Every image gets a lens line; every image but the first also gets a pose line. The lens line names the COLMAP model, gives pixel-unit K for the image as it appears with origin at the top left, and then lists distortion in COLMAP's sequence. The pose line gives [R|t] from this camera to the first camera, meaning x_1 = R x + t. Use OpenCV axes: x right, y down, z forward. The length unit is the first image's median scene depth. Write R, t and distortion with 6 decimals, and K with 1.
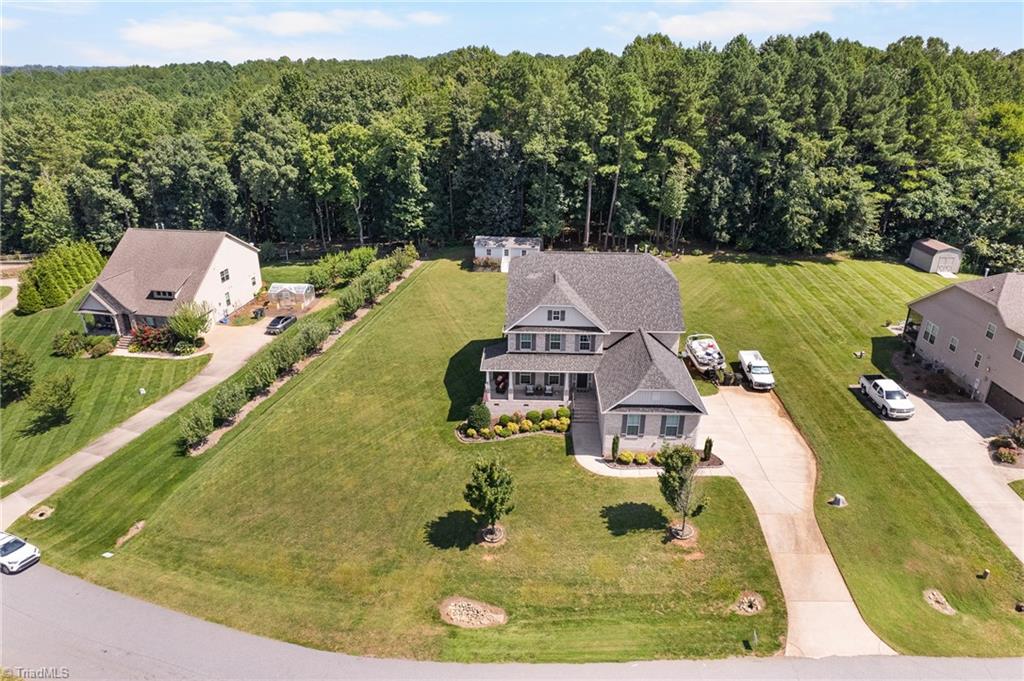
lens RADIAL K [[654.4, 0, 512.0], [0, 654.4, 340.5], [0, 0, 1]] dist [-0.044374, 0.000394]
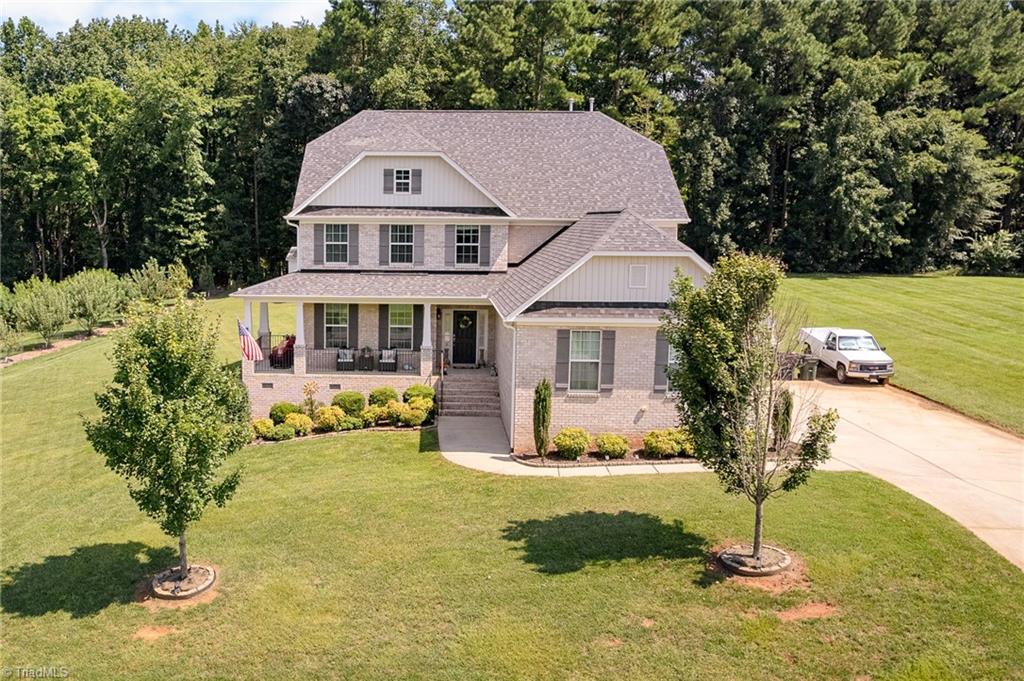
lens RADIAL K [[938.1, 0, 382.5], [0, 938.1, 340.5], [0, 0, 1]] dist [-0.050133, 0.023076]
pose [[0.999879, 0.004039, -0.015038, 0.041155], [-0.007953, 0.962775, -0.270188, 0.156884], [0.013387, 0.270275, 0.962690, 0.258708]]
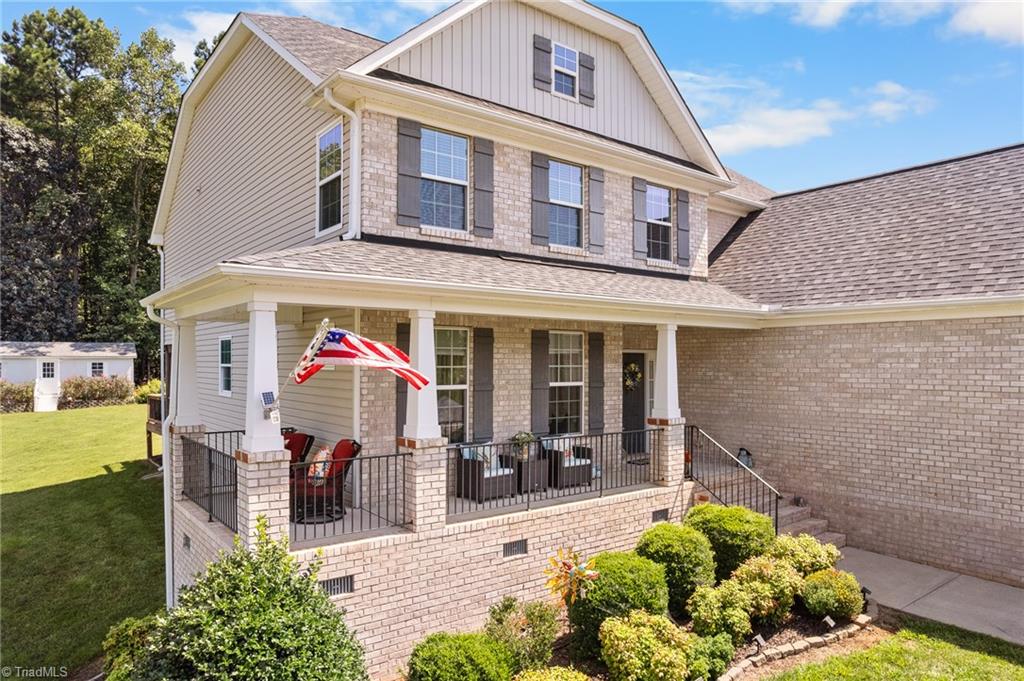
lens RADIAL K [[656.2, 0, 510.0], [0, 656.2, 361.8], [0, 0, 1]] dist [-0.045557, 0.041763]
pose [[0.767901, -0.003268, 0.640561, -0.052609], [0.255495, 0.918564, -0.301599, 0.069195], [-0.587411, 0.395258, 0.706201, 0.576860]]
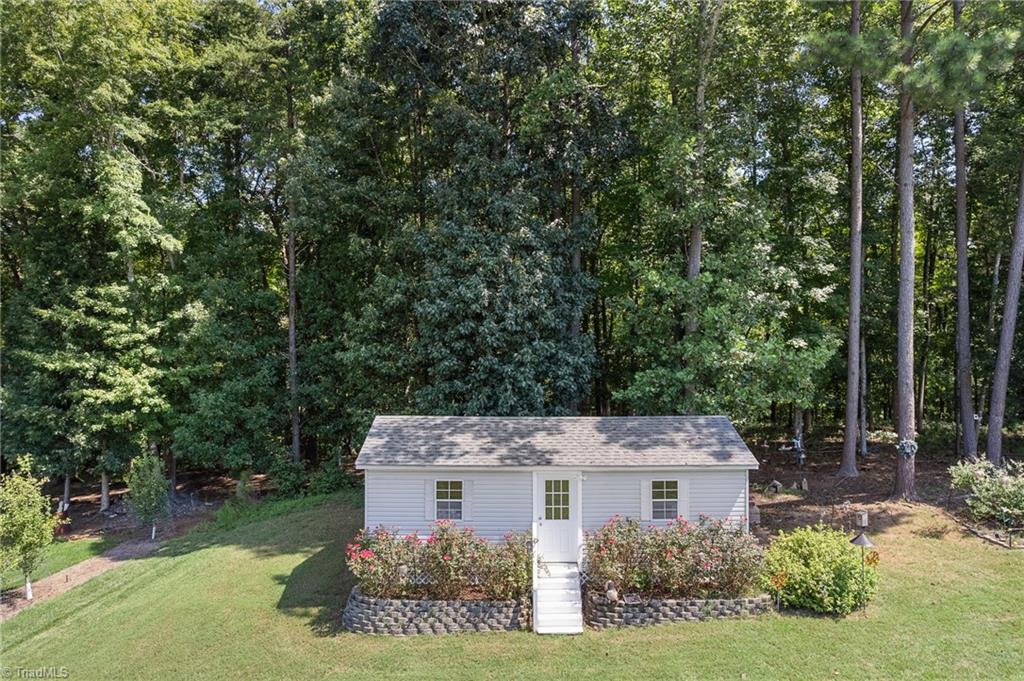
lens RADIAL K [[654.4, 0, 512.0], [0, 654.4, 340.5], [0, 0, 1]] dist [-0.044374, 0.000394]
pose [[0.994358, -0.000562, 0.106076, -0.040971], [0.044425, 0.910275, -0.411615, -0.113500], [-0.096327, 0.414005, 0.905164, 0.915165]]
